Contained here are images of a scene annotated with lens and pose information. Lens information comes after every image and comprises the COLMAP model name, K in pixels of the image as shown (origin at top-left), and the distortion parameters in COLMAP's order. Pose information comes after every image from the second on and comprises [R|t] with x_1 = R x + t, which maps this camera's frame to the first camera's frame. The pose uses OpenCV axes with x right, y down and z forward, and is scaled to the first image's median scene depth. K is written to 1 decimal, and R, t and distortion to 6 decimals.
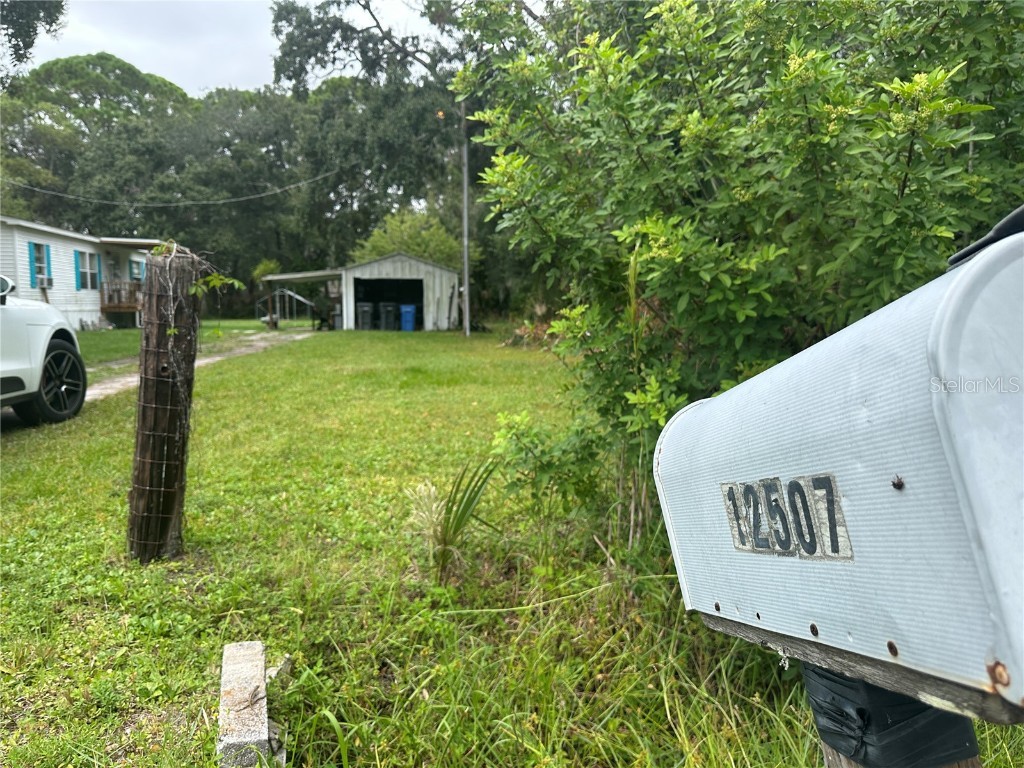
lens RADIAL K [[713.4, 0, 496.0], [0, 713.4, 380.5], [0, 0, 1]] dist [0.090787, -0.125733]
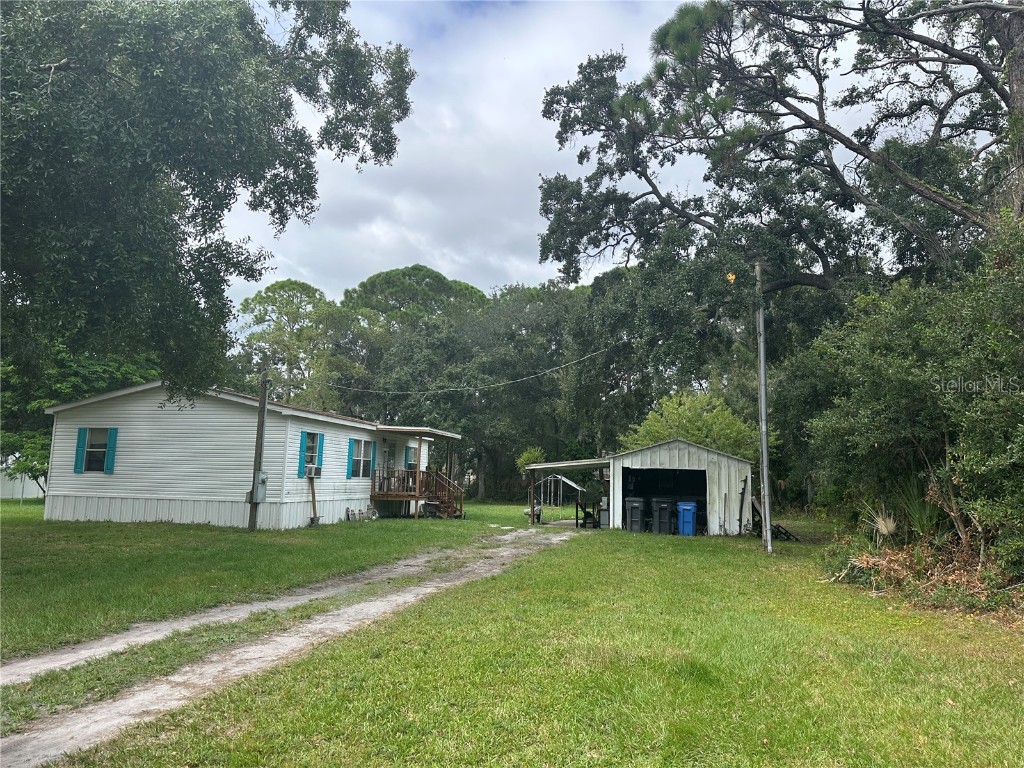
lens RADIAL K [[700.0, 0, 512.0], [0, 700.0, 384.0], [0, 0, 1]] dist [0.100906, -0.142508]
pose [[0.934101, -0.026728, -0.356006, -0.019543], [-0.060579, 0.970866, -0.231838, -0.038552], [0.351831, 0.238126, 0.905269, 0.168208]]
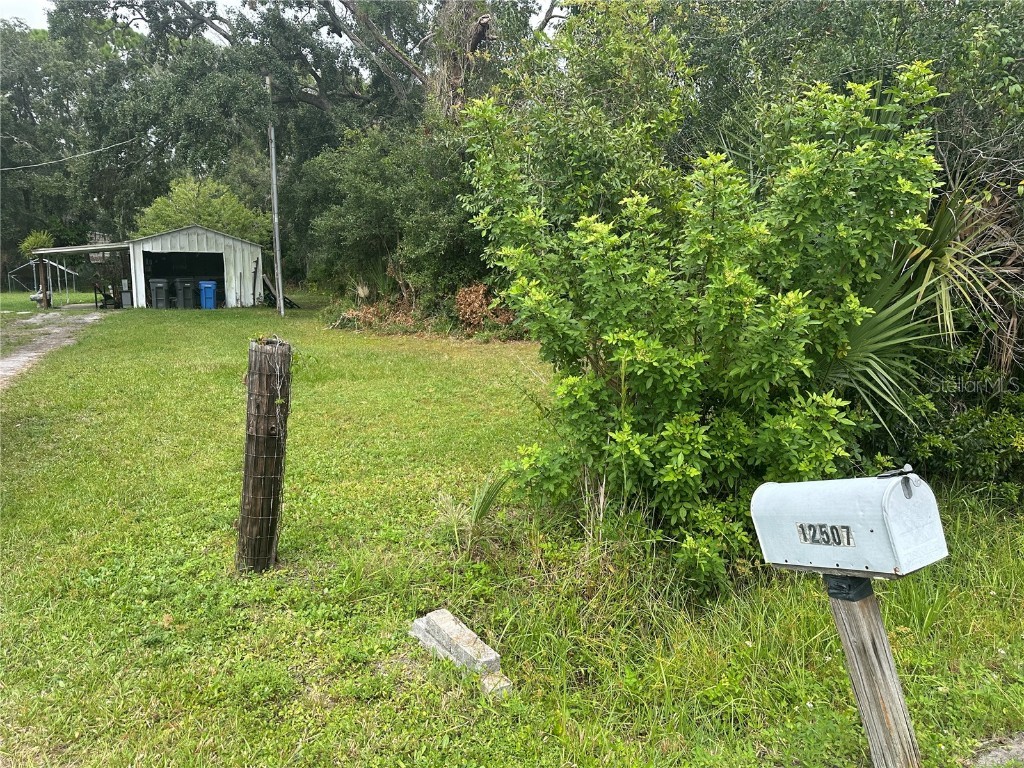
lens RADIAL K [[713.4, 0, 496.0], [0, 713.4, 380.5], [0, 0, 1]] dist [0.090787, -0.125733]
pose [[0.954417, -0.043345, 0.295312, -0.049527], [0.027540, 0.997967, 0.057473, -0.018622], [-0.297203, -0.046720, 0.953671, -0.042703]]
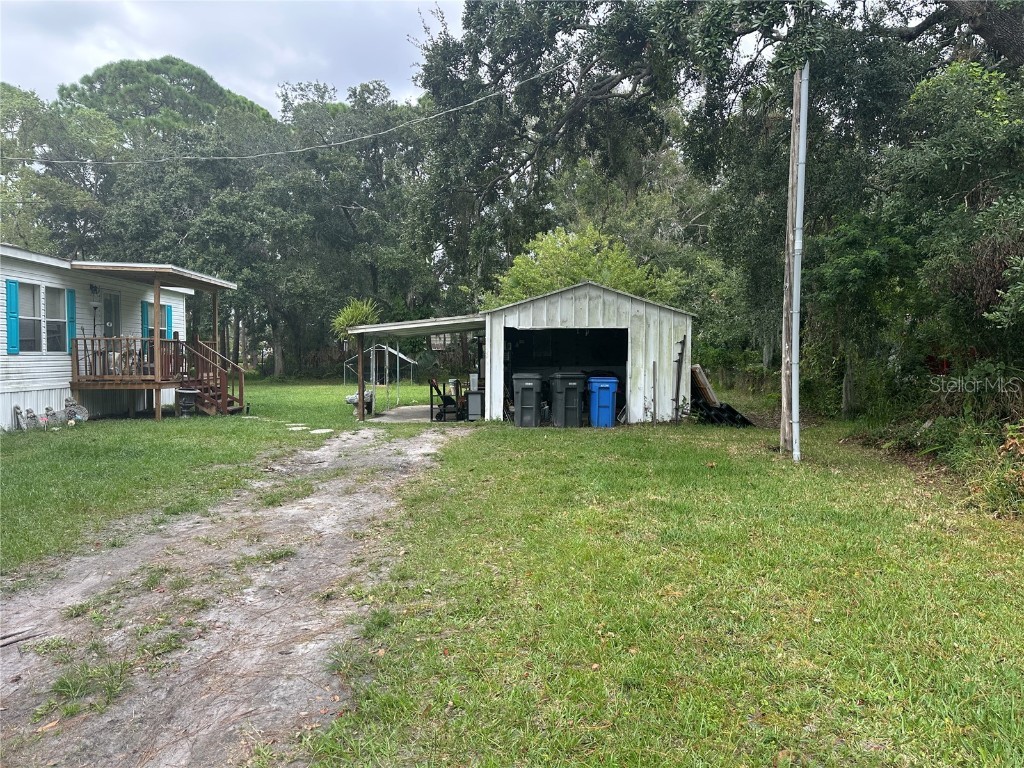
lens RADIAL K [[700.0, 0, 512.0], [0, 700.0, 384.0], [0, 0, 1]] dist [0.100906, -0.142508]
pose [[0.995582, 0.003627, -0.093822, -0.151589], [-0.009400, 0.998084, -0.061161, -0.070859], [0.093420, 0.061773, 0.993709, 0.492660]]
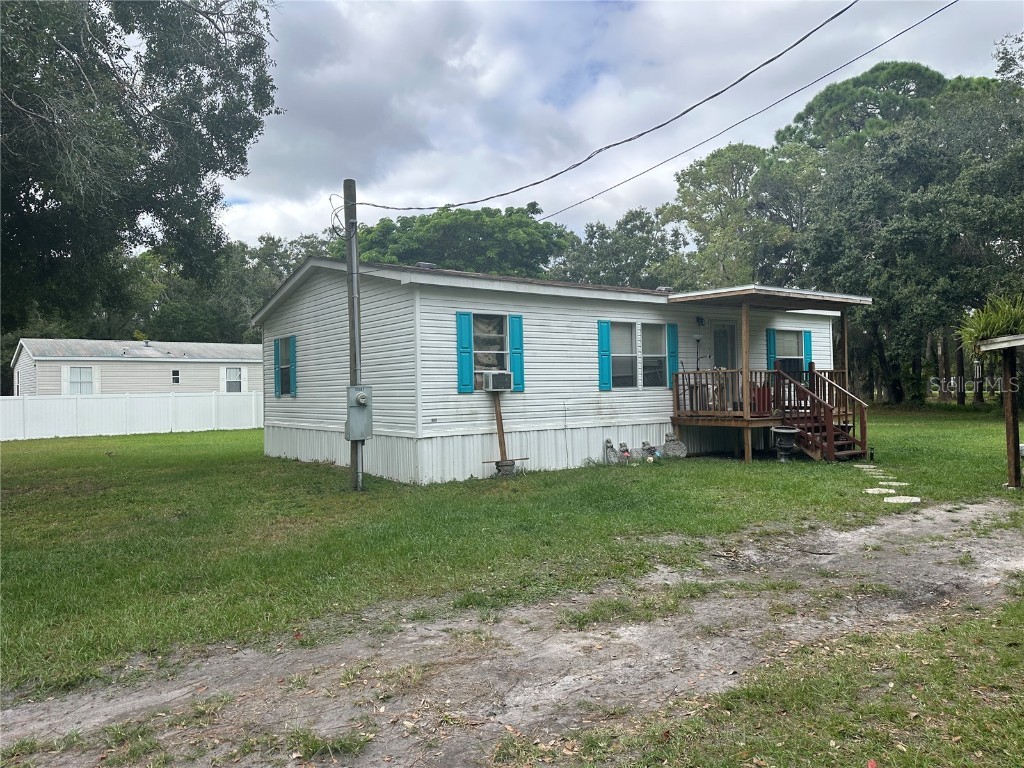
lens RADIAL K [[700.0, 0, 512.0], [0, 700.0, 384.0], [0, 0, 1]] dist [0.100906, -0.142508]
pose [[0.457517, -0.018832, -0.889002, -0.116745], [-0.070642, 0.995846, -0.057451, -0.089454], [0.886390, 0.089086, 0.454286, 0.661823]]
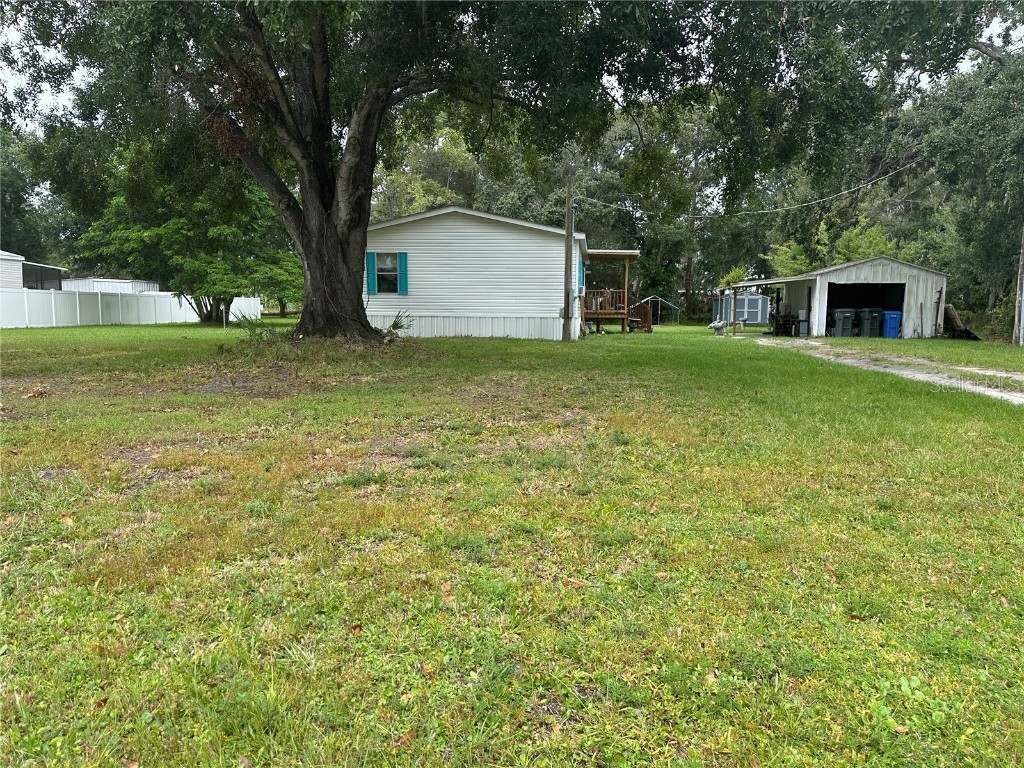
lens RADIAL K [[713.4, 0, 496.0], [0, 713.4, 380.5], [0, 0, 1]] dist [0.090787, -0.125733]
pose [[0.960161, 0.035760, -0.277150, -0.380471], [-0.035617, 0.999350, 0.005552, 0.000228], [0.277168, 0.004541, 0.960811, -0.074398]]
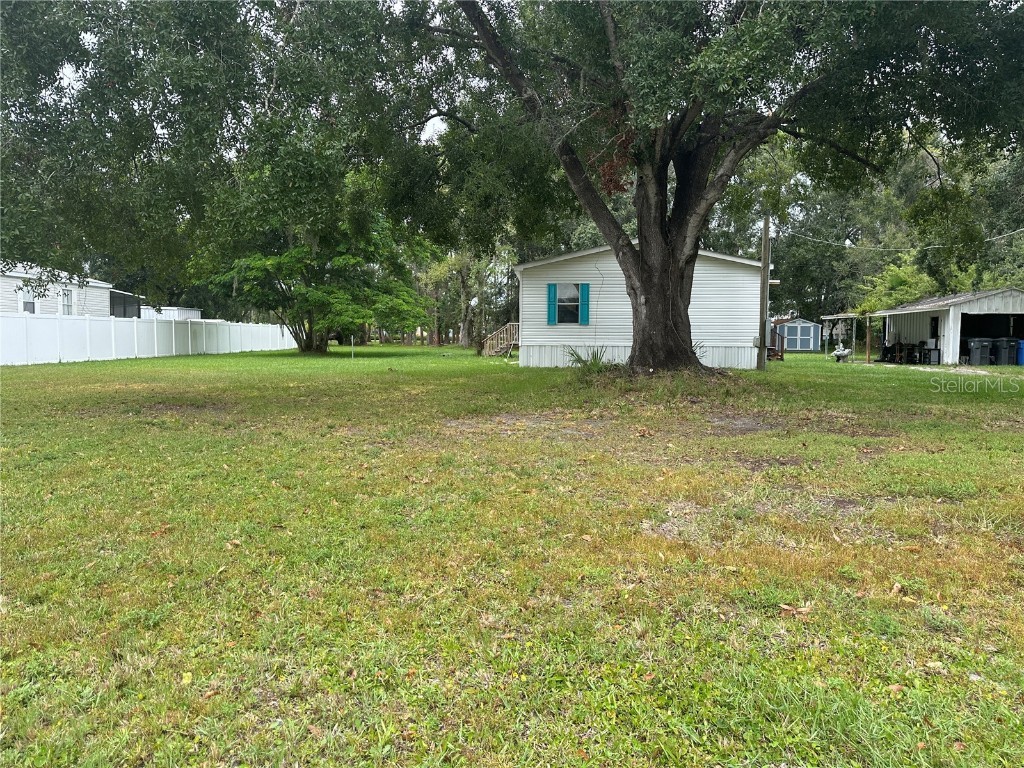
lens RADIAL K [[713.4, 0, 496.0], [0, 713.4, 380.5], [0, 0, 1]] dist [0.090787, -0.125733]
pose [[0.976707, 0.021106, -0.213538, -0.666904], [-0.028497, 0.999094, -0.031596, 0.004086], [0.212678, 0.036945, 0.976424, -0.152877]]
